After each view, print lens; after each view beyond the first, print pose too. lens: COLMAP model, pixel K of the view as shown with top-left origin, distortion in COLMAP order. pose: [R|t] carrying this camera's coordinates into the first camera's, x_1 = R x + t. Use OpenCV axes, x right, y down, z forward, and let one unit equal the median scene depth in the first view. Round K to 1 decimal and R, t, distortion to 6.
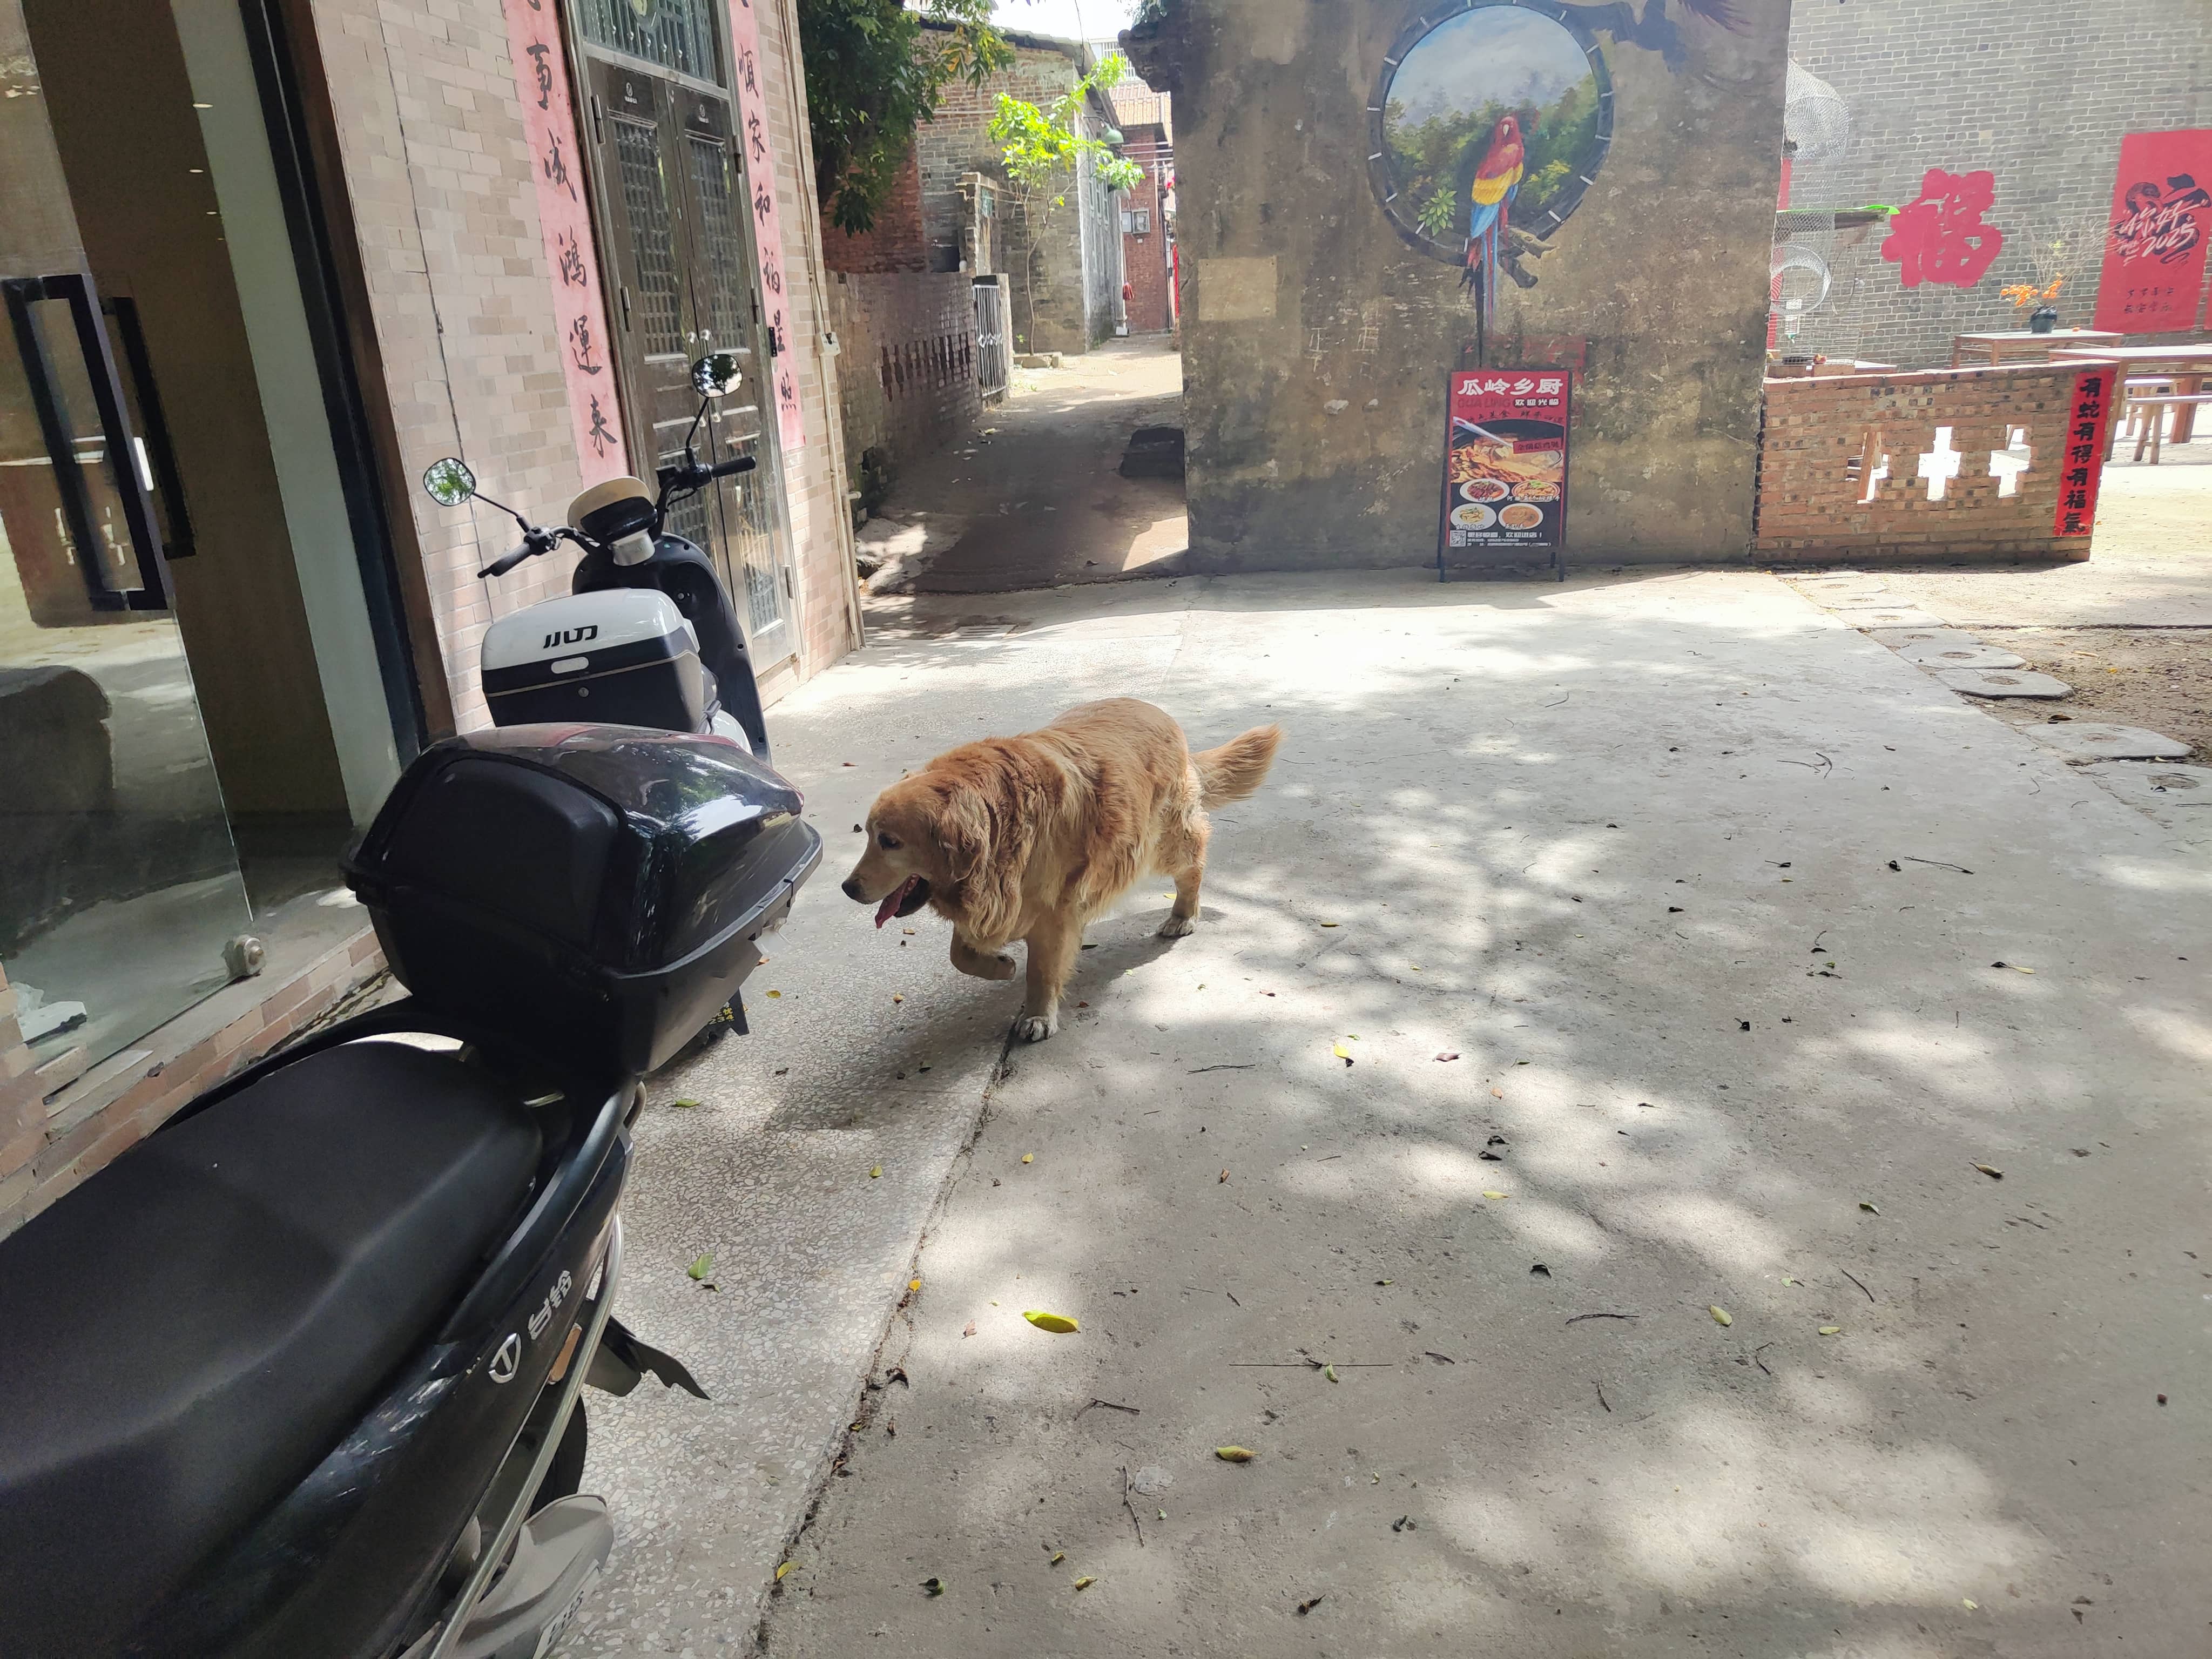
lens RADIAL K [[1533.3, 0, 1095.8], [0, 1533.3, 791.8], [0, 0, 1]] dist [0.022310, 0.004678]
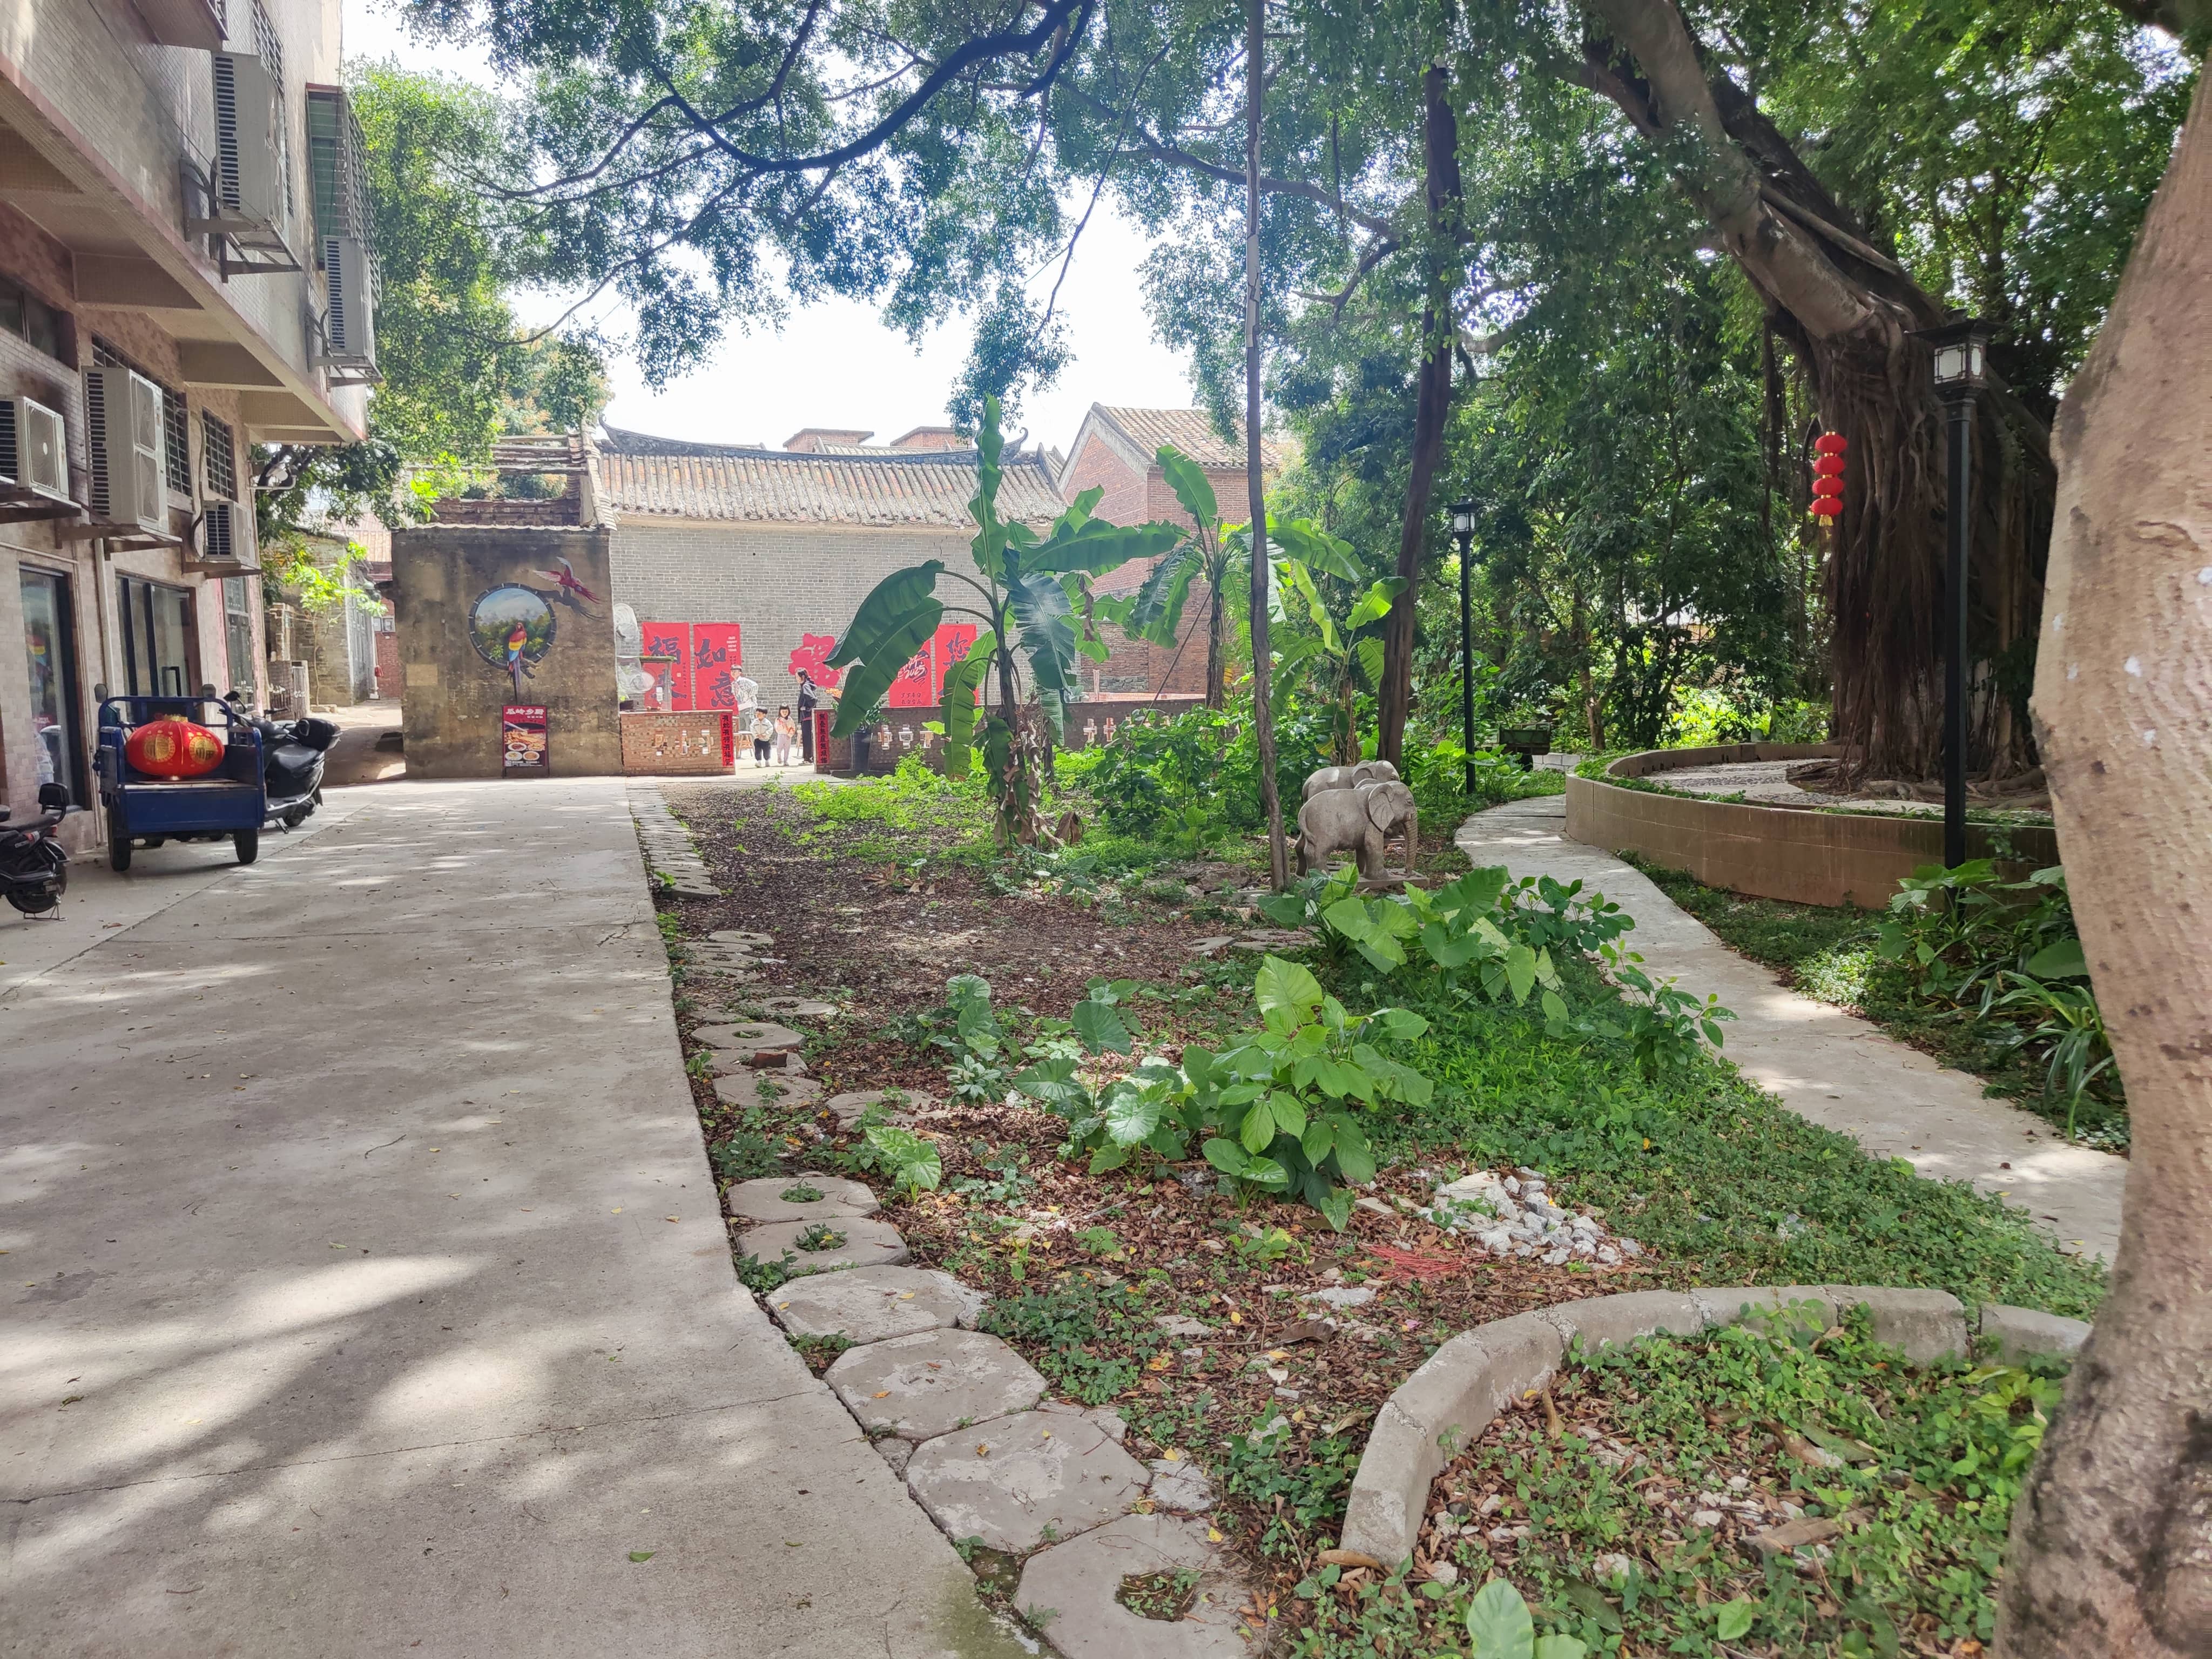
lens RADIAL K [[1508.3, 0, 1046.6], [0, 1508.3, 829.8], [0, 0, 1]] dist [0.087998, -0.135623]
pose [[0.909494, -0.005740, 0.415678, -0.024829], [0.094539, 0.976562, -0.193365, 0.580205], [-0.404825, 0.215162, 0.888719, -1.828217]]
